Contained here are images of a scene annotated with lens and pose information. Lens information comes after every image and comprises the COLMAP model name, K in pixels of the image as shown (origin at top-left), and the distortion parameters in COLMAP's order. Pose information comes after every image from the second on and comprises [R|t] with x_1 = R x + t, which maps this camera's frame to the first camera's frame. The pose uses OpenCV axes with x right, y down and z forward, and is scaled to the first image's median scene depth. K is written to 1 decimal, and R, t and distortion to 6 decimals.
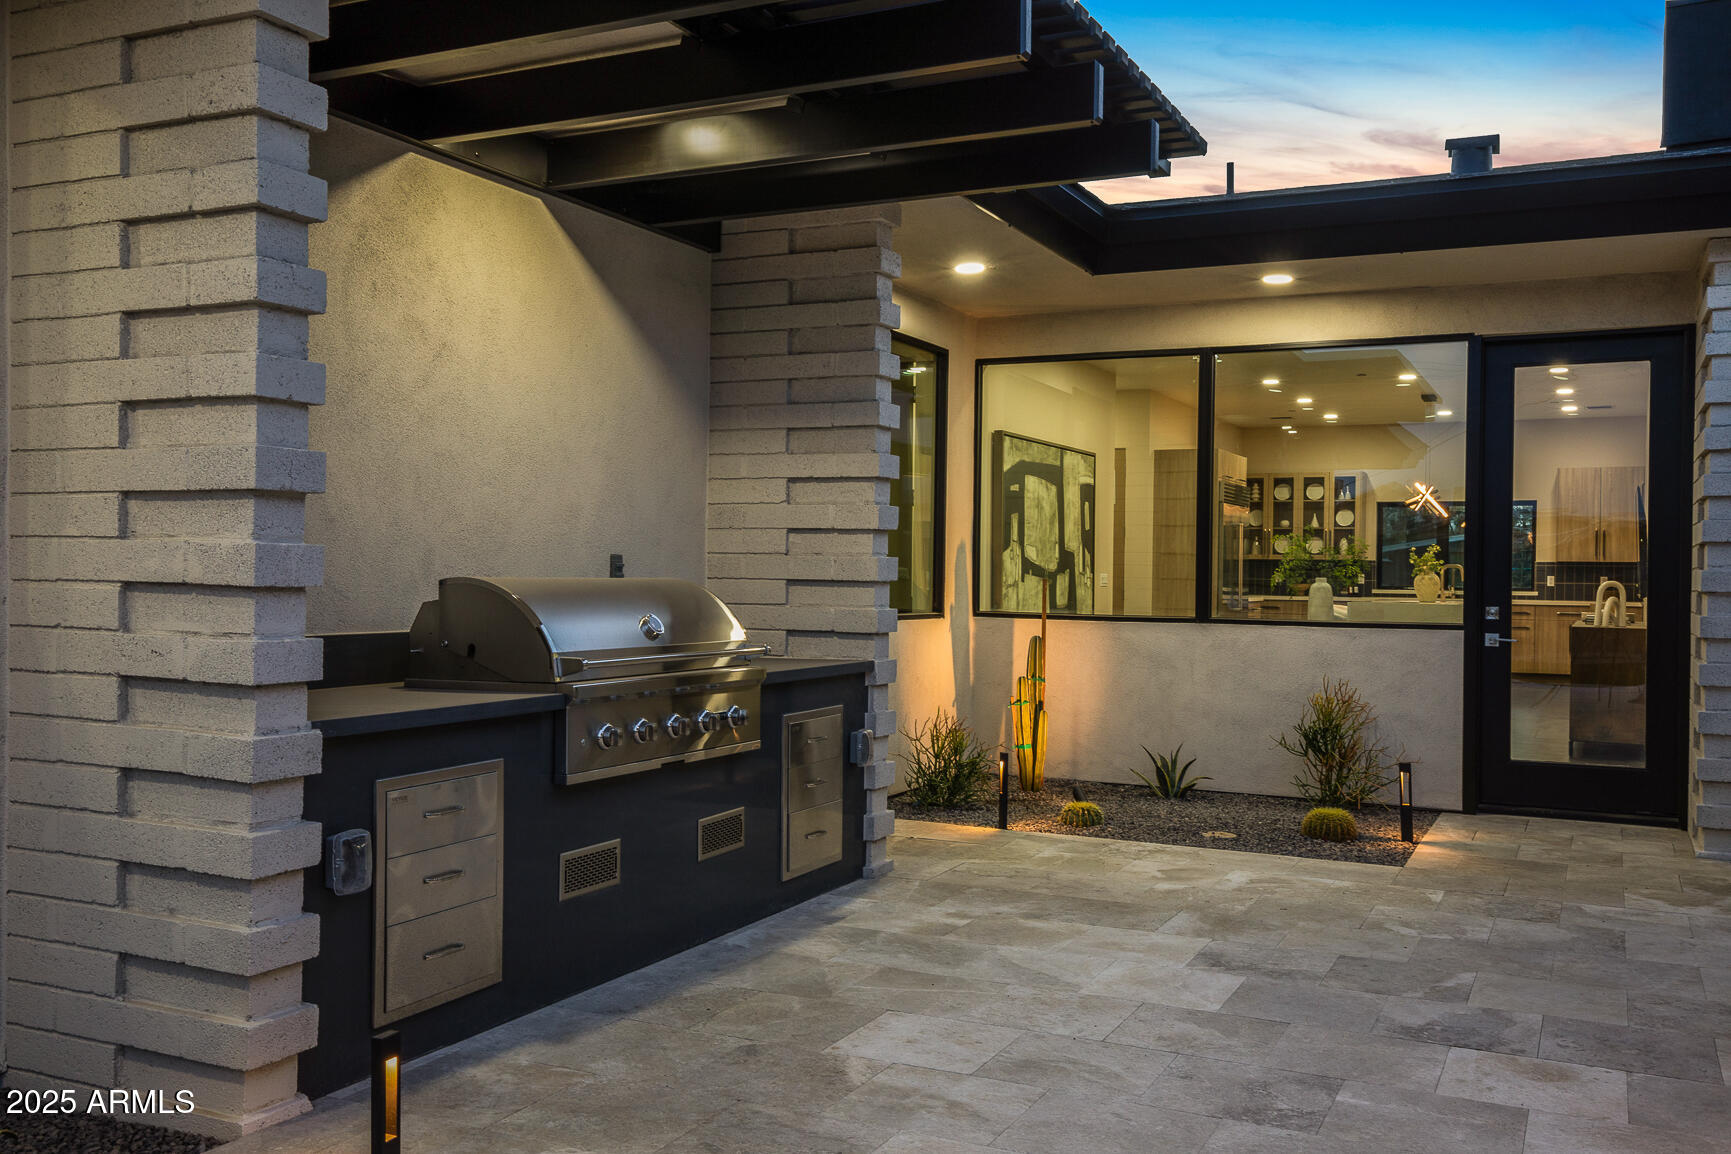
lens RADIAL K [[1543.4, 0, 859.4], [0, 1543.4, 578.6], [0, 0, 1]] dist [0.010521, -0.004985]
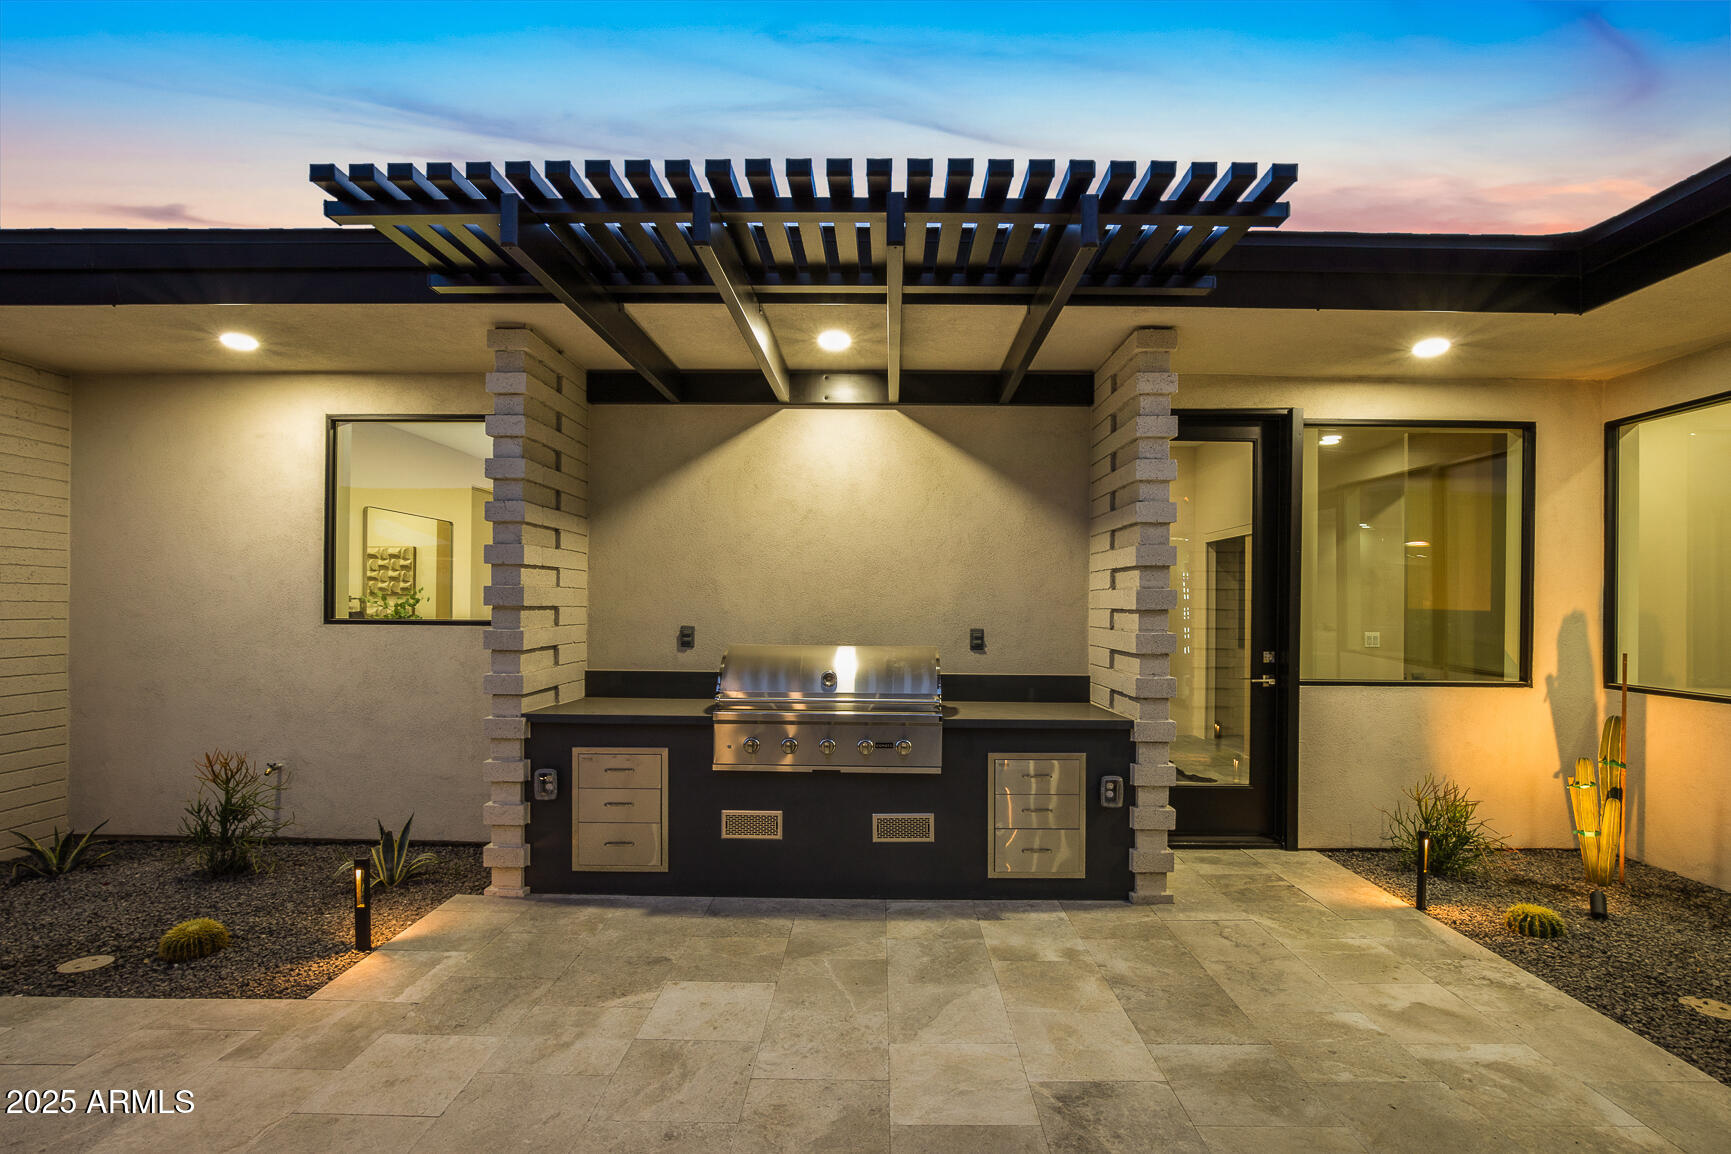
lens RADIAL K [[811.3, 0, 874.0], [0, 811.3, 584.1], [0, 0, 1]] dist [-0.023023, 0.002234]
pose [[0.430151, -0.025079, -0.902409, 0.680830], [-0.009411, 0.999435, -0.032262, -0.042802], [0.902708, 0.022370, 0.429672, 0.753352]]
